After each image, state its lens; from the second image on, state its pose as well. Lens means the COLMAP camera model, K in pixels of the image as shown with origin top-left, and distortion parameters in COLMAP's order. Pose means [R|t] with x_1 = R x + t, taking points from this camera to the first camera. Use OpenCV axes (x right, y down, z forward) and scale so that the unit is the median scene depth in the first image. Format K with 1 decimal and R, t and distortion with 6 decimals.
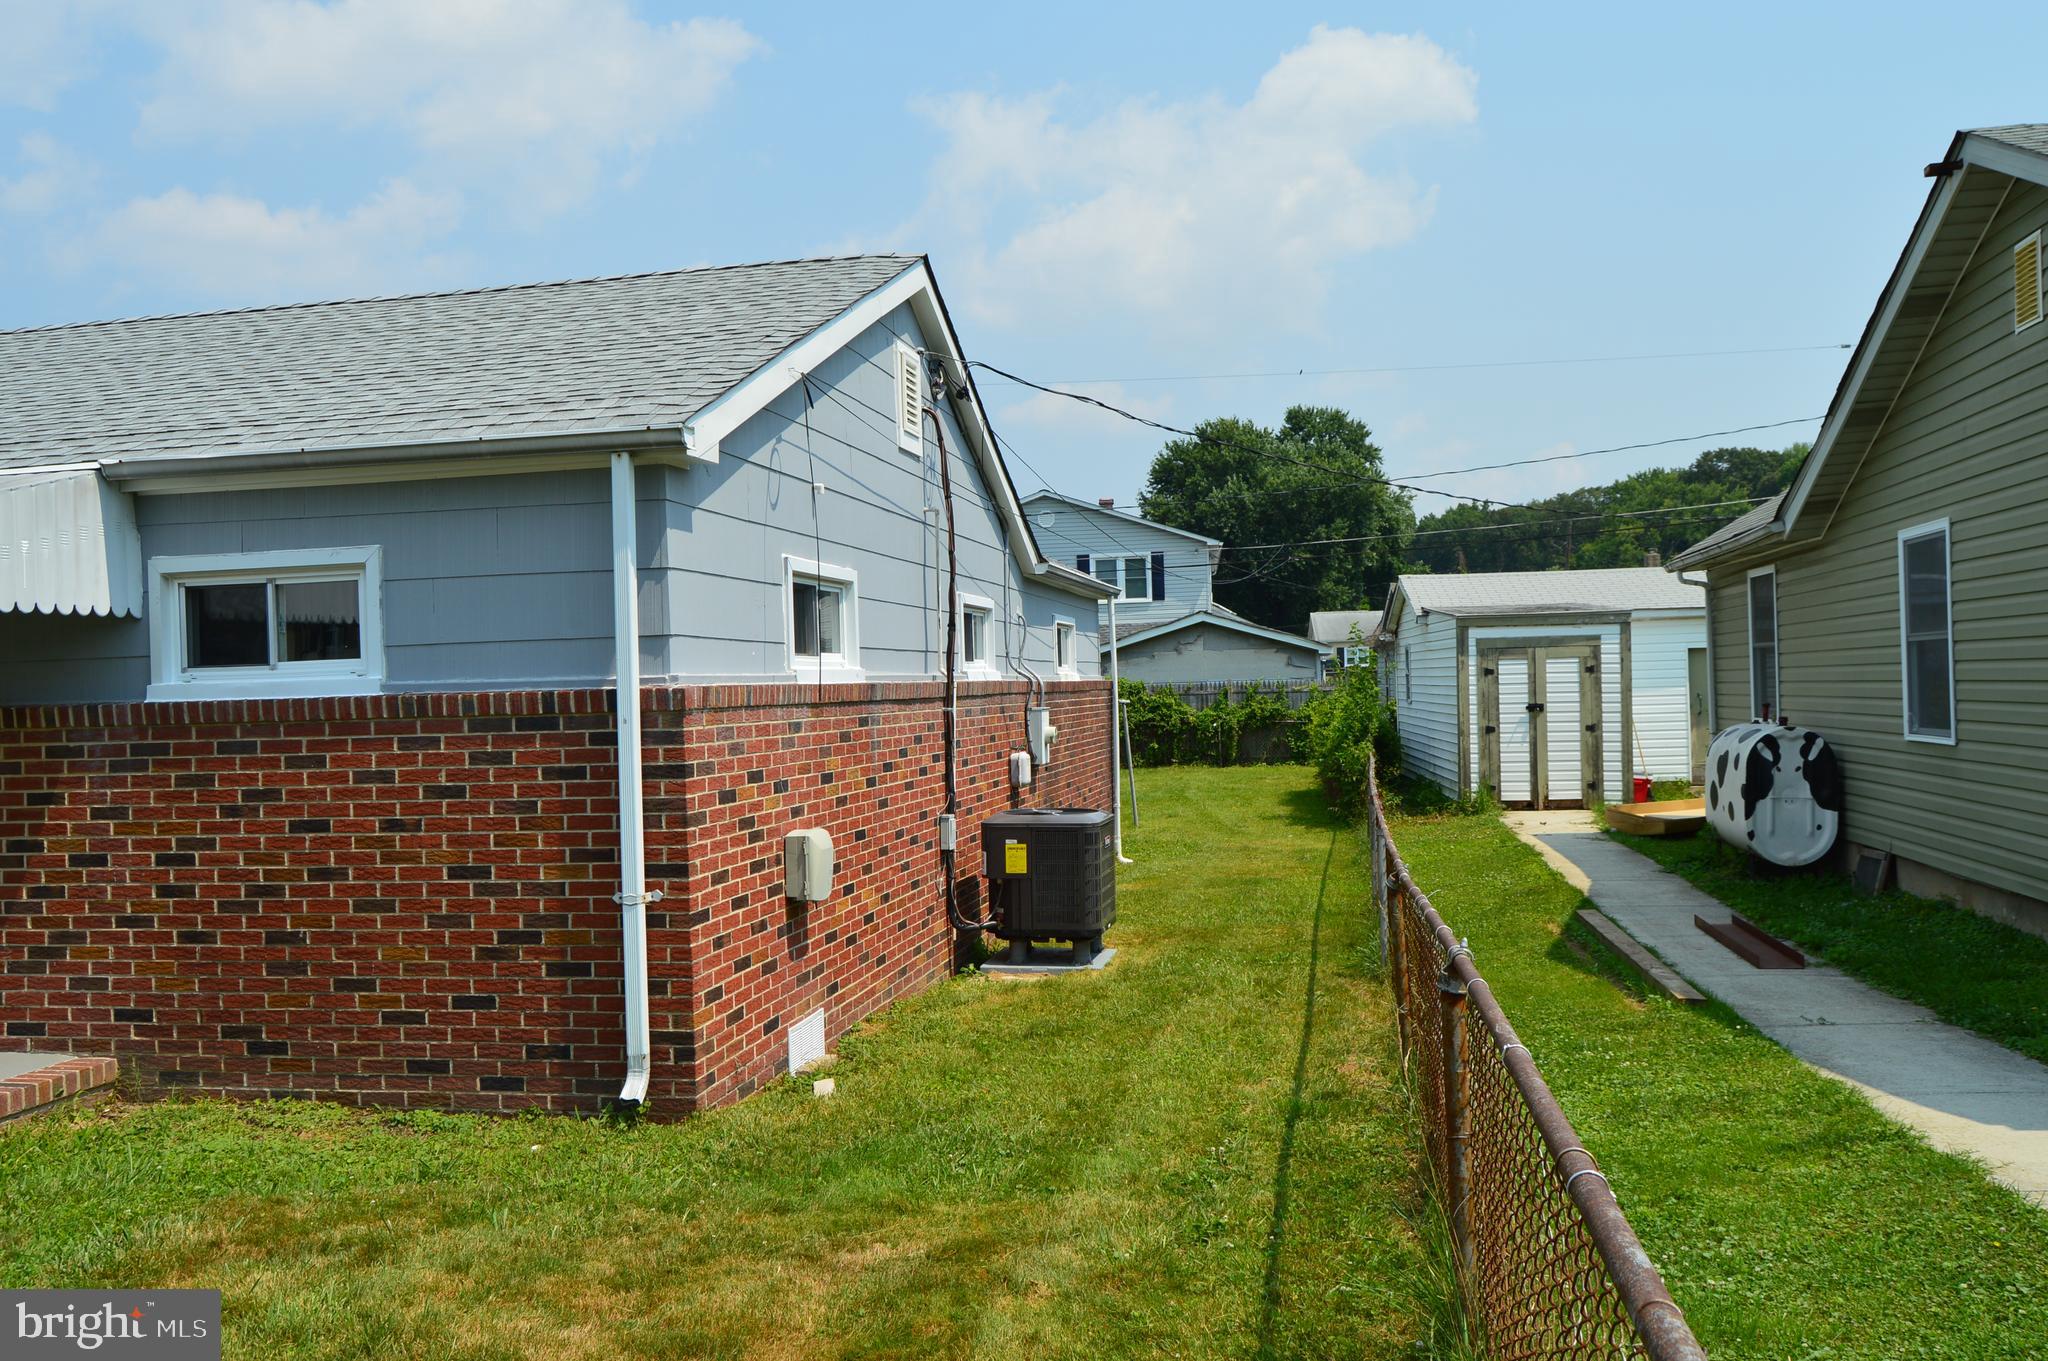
lens RADIAL K [[1608.0, 0, 1026.1], [0, 1608.0, 676.6], [0, 0, 1]] dist [-0.010474, 0.001614]
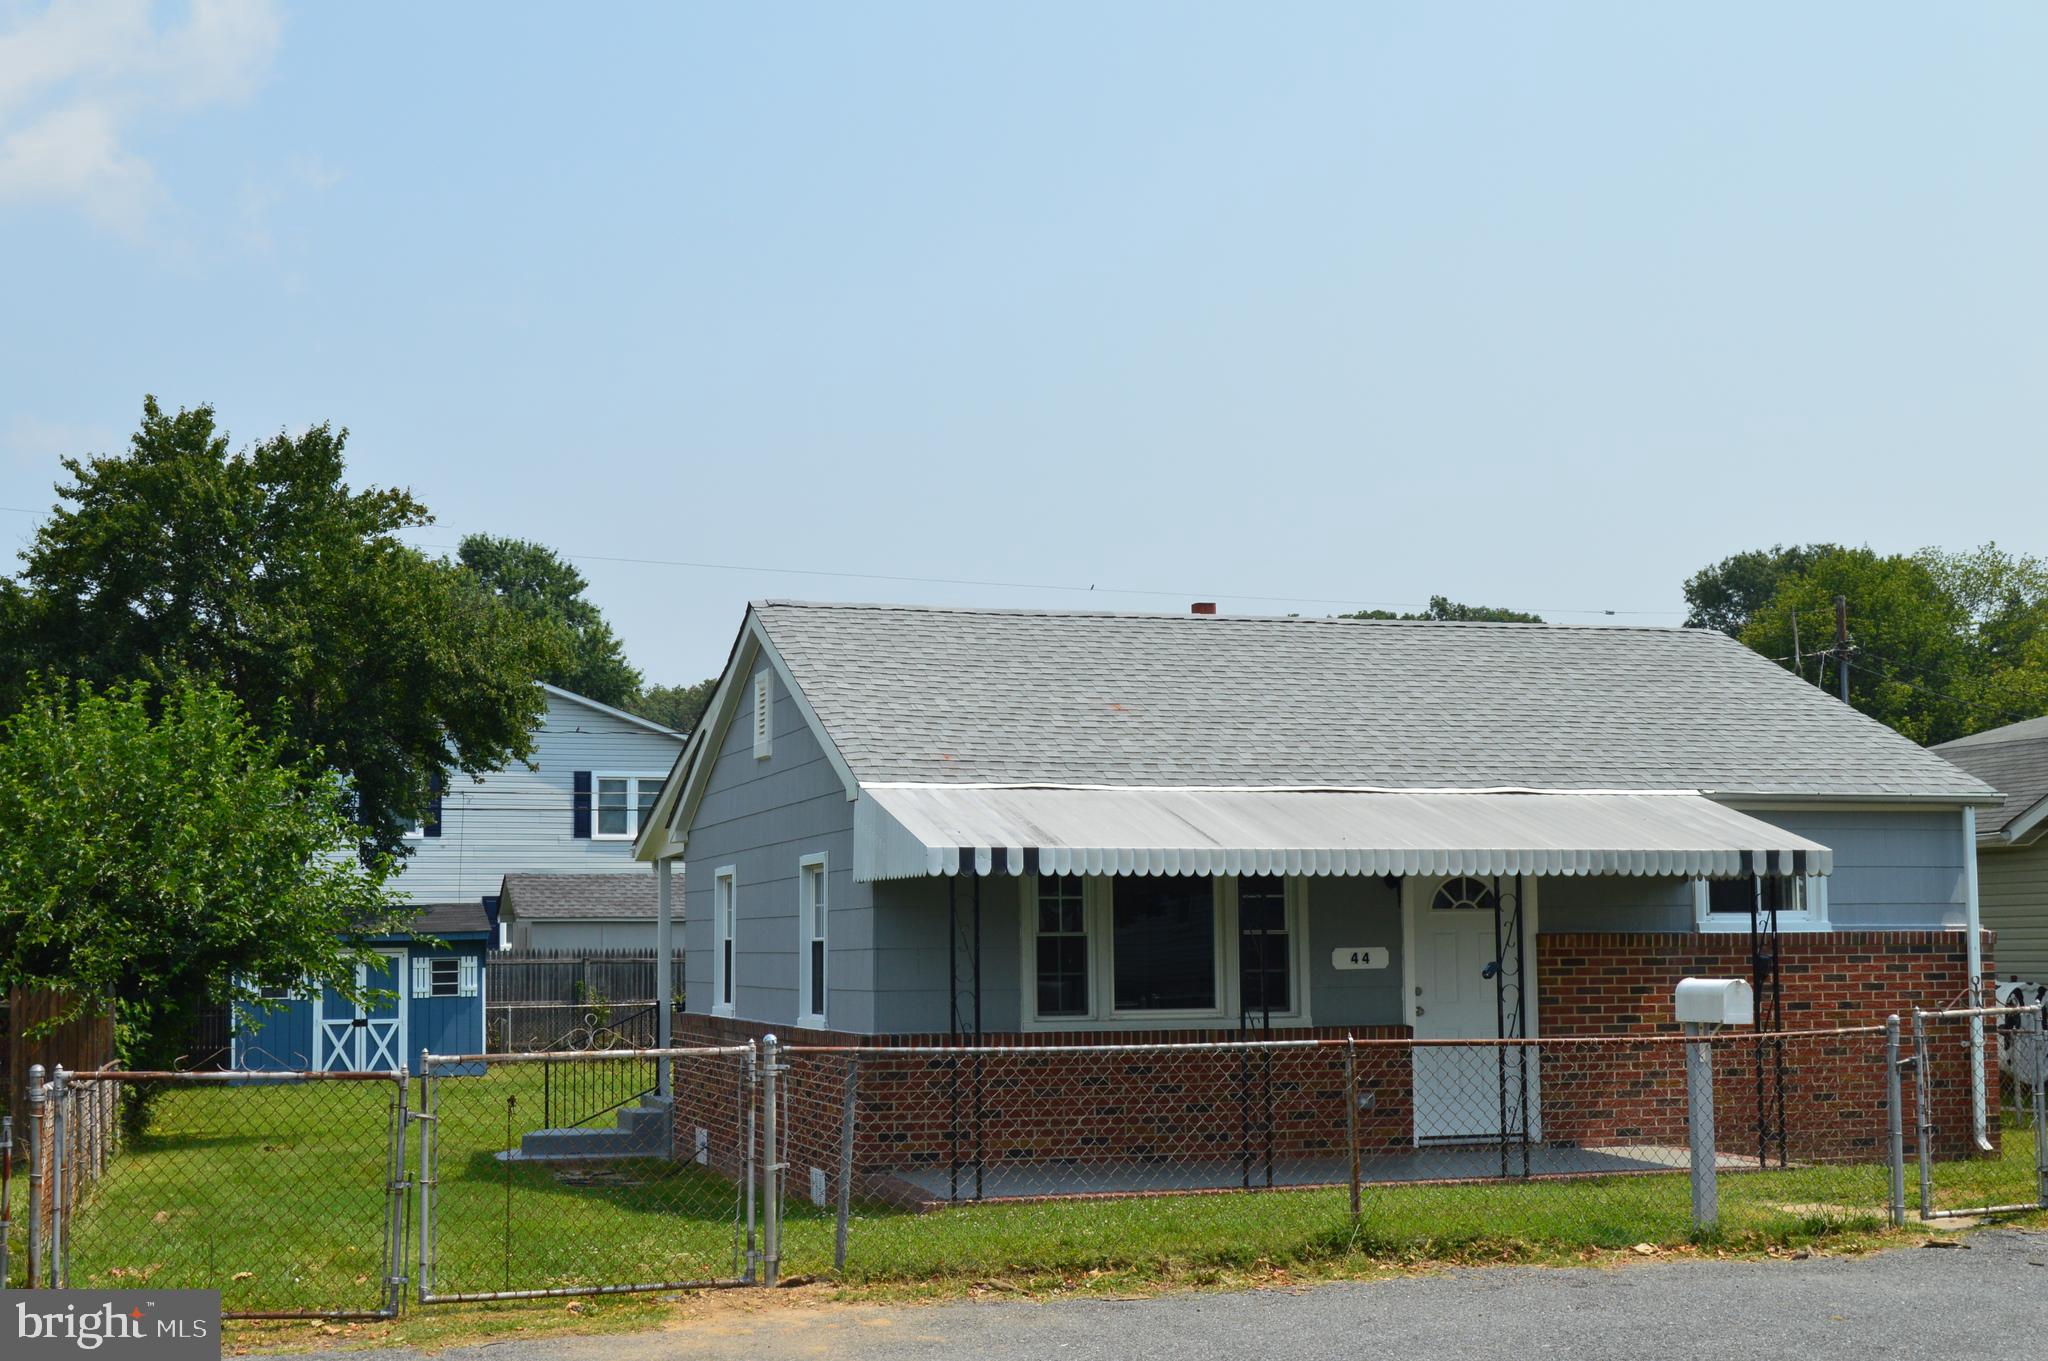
lens RADIAL K [[2705.3, 0, 1047.3], [0, 2705.3, 697.1], [0, 0, 1]] dist [-0.007519, 0.000000]
pose [[0.879722, 0.065745, 0.470920, -2.498105], [-0.020006, 0.994636, -0.101487, 0.071672], [-0.475067, 0.079859, 0.876319, -1.179657]]
